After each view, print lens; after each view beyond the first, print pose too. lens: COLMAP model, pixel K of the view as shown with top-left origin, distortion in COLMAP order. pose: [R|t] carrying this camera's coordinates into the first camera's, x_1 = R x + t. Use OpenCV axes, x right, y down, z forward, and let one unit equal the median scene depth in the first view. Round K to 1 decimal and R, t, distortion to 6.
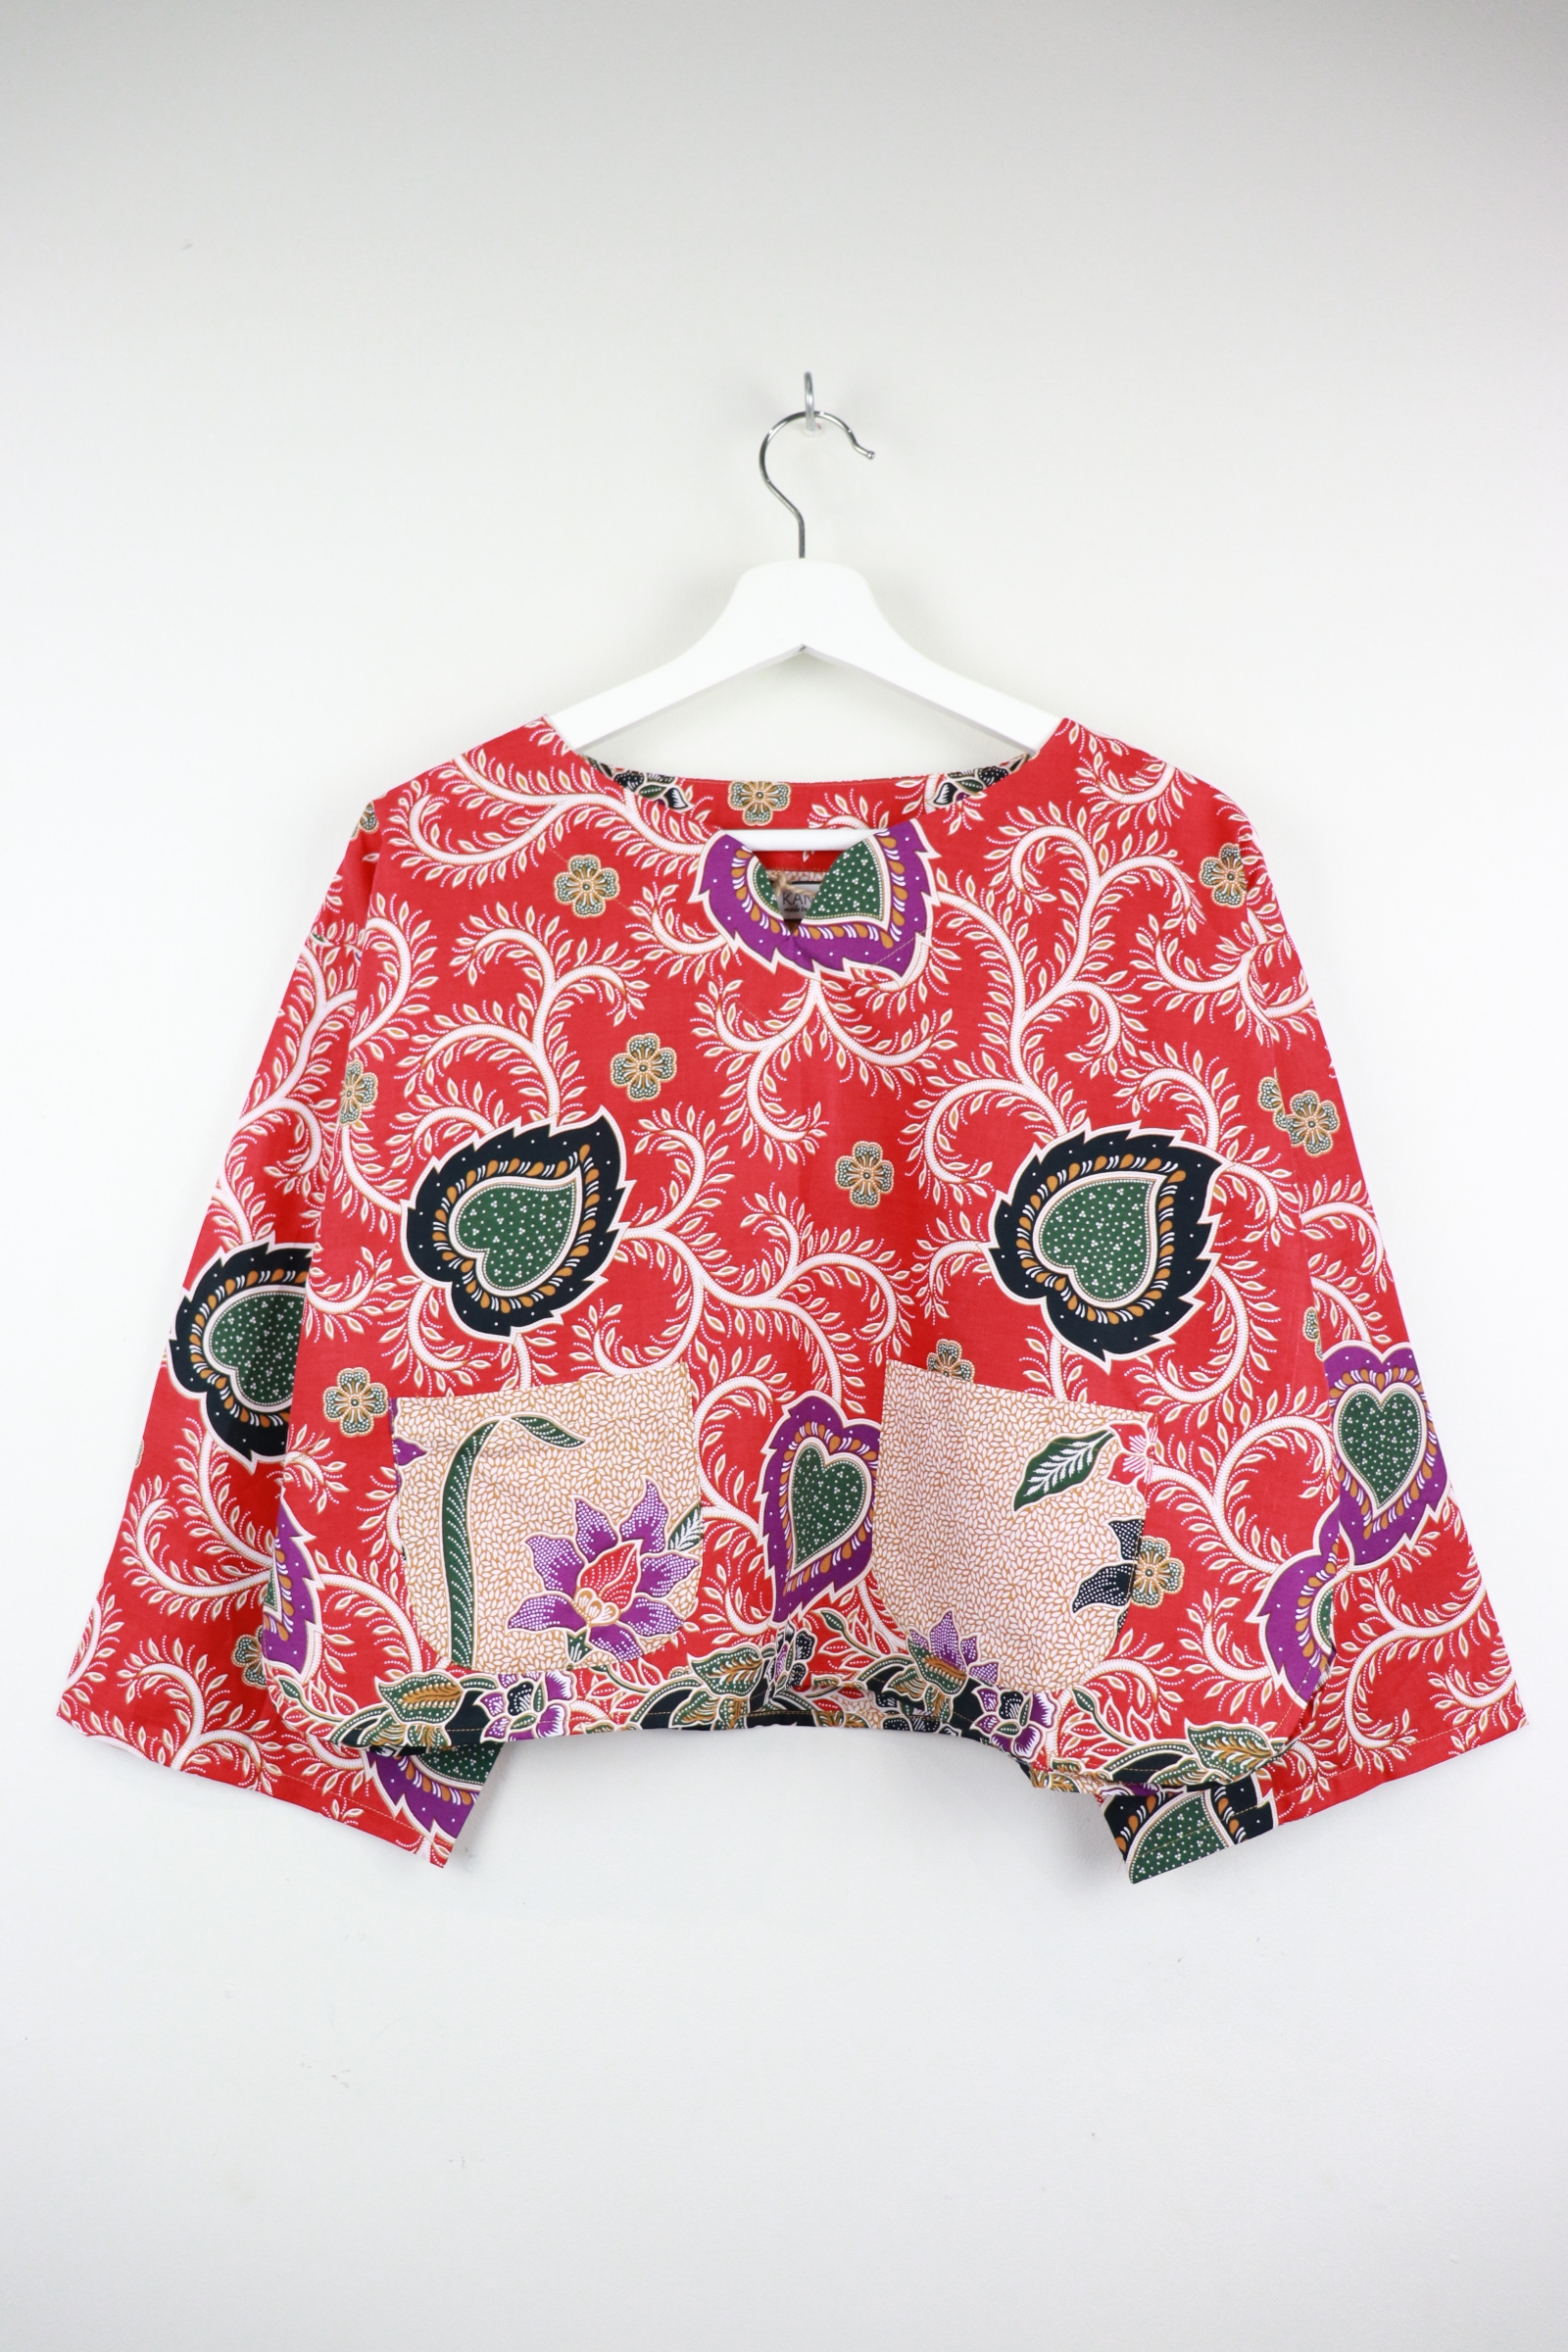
lens RADIAL K [[1991.4, 0, 784.0], [0, 1991.4, 1176.0], [0, 0, 1]] dist [-0.201089, 0.198123]
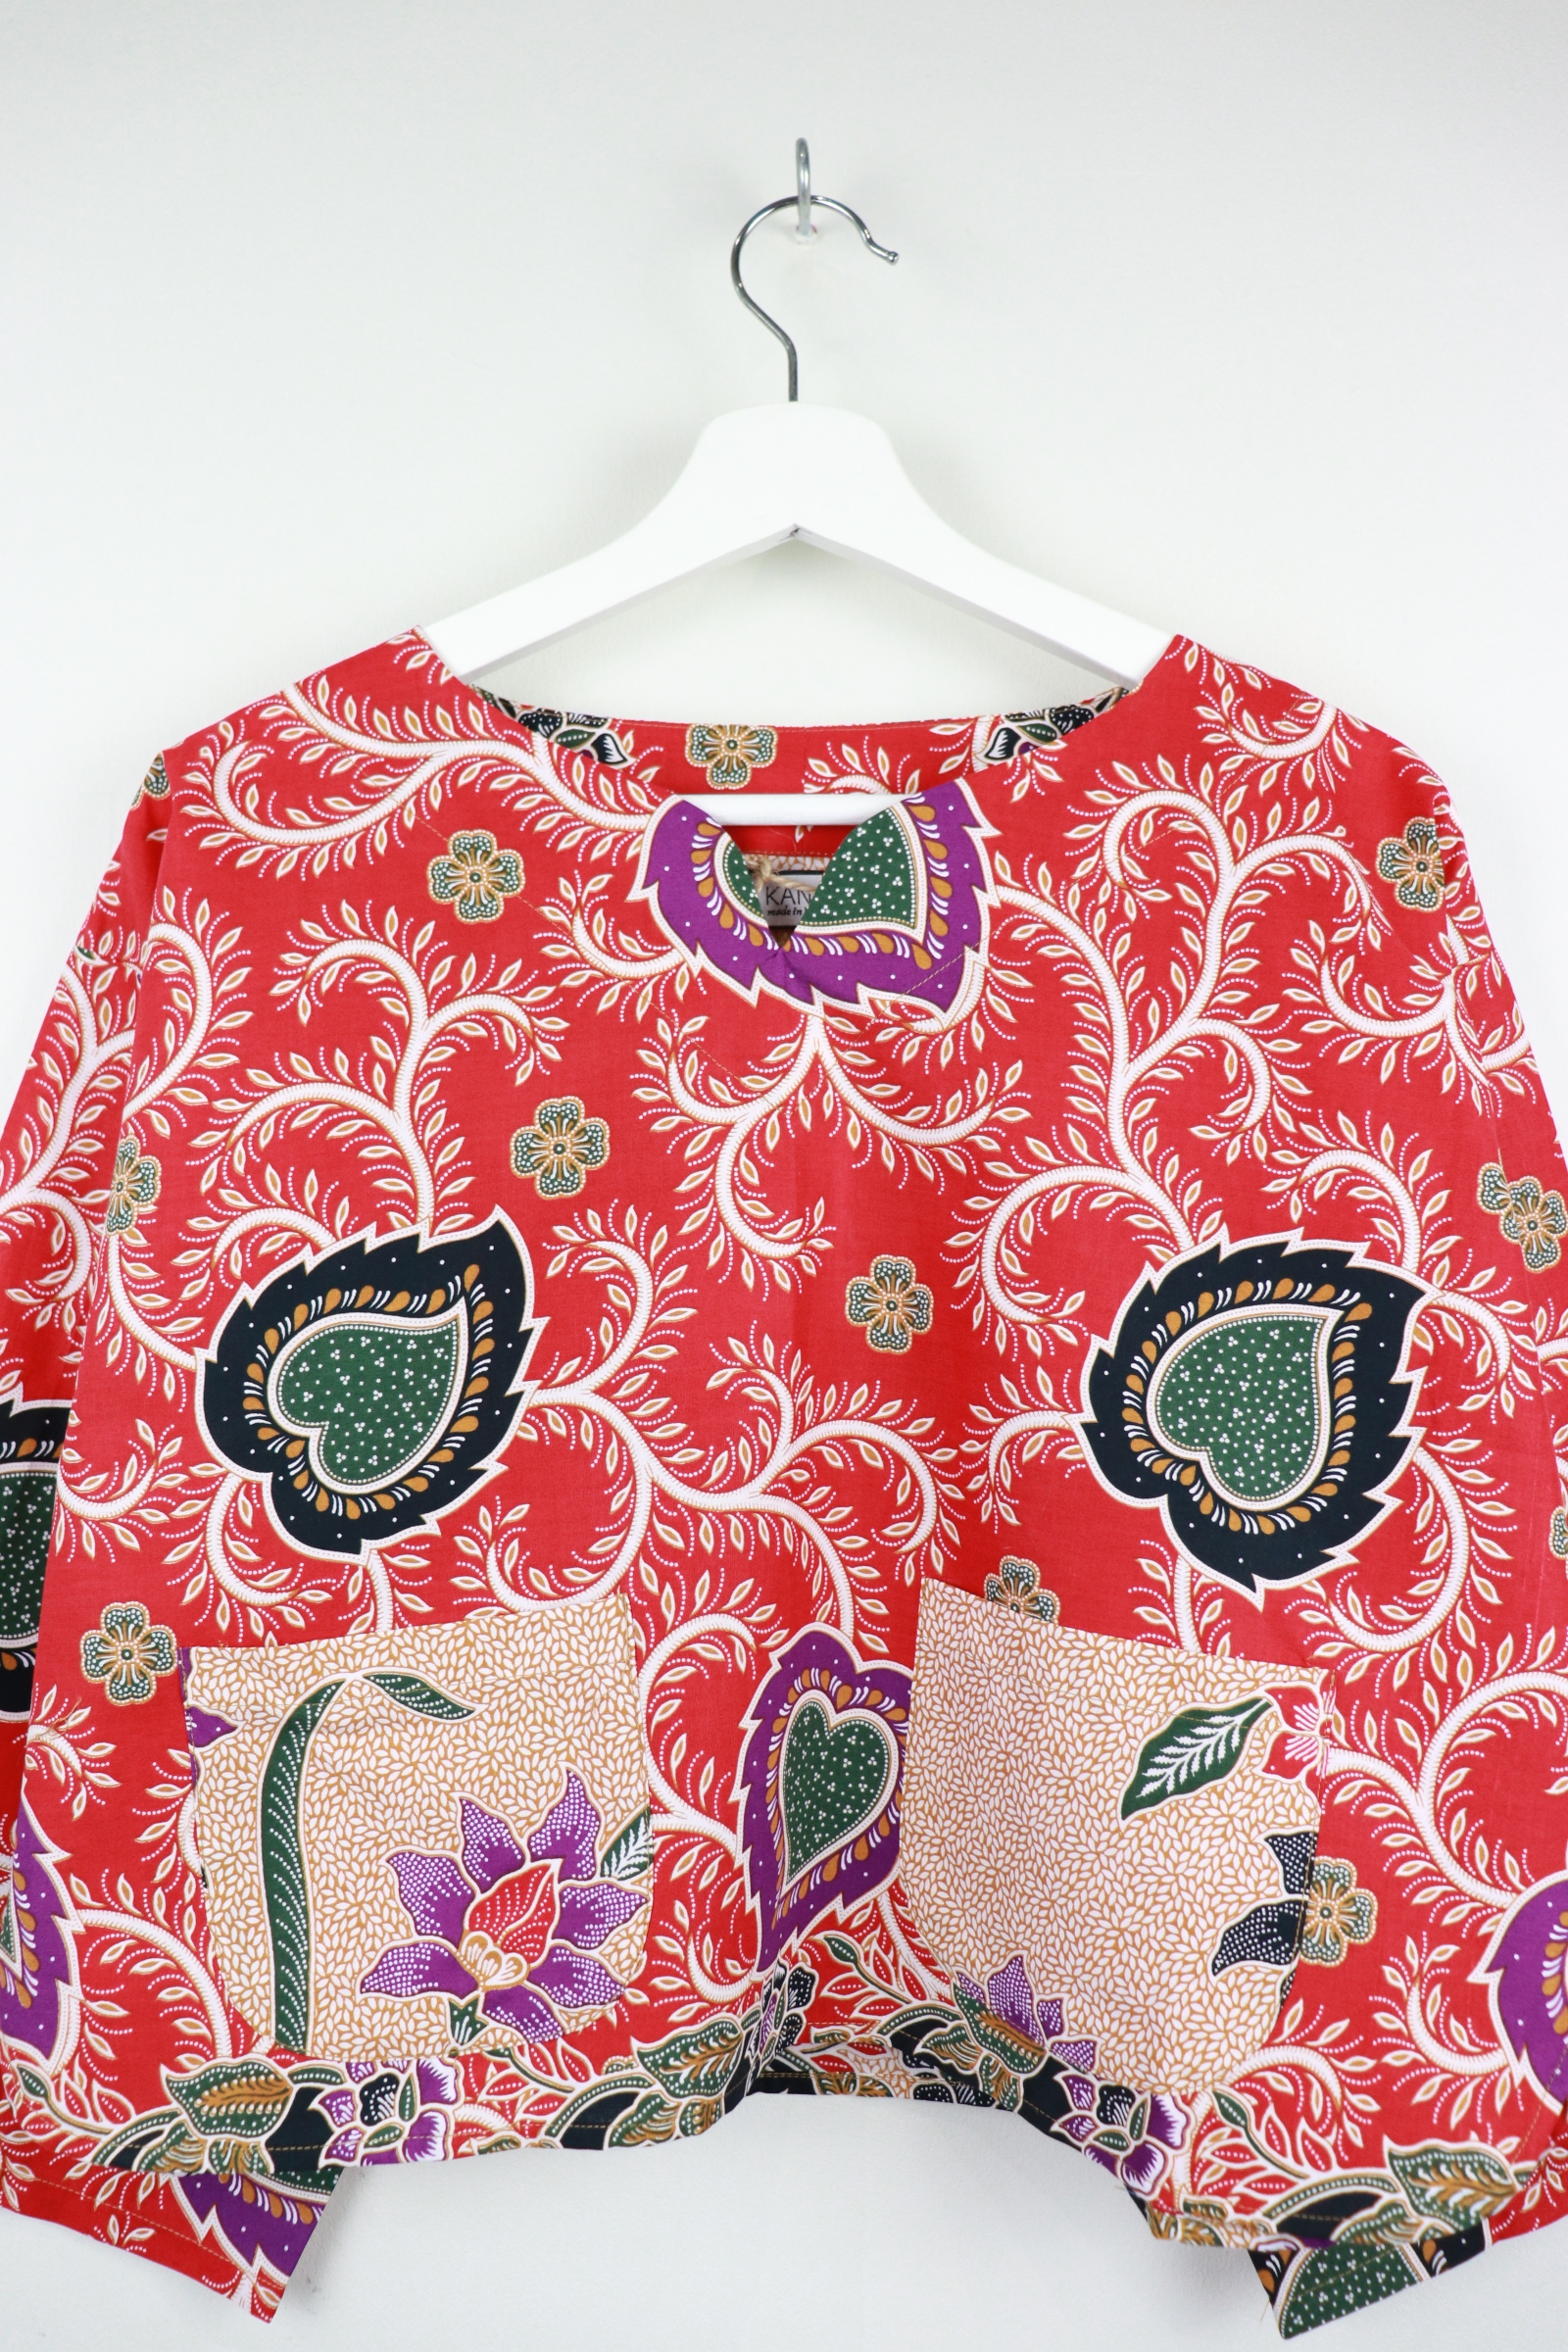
lens RADIAL K [[1991.4, 0, 784.0], [0, 1991.4, 1176.0], [0, 0, 1]] dist [-0.201089, 0.198123]
pose [[0.999490, -0.001248, 0.031895, -0.016999], [0.001441, 0.999981, -0.006010, -0.041395], [-0.031886, 0.006053, 0.999473, 0.335086]]
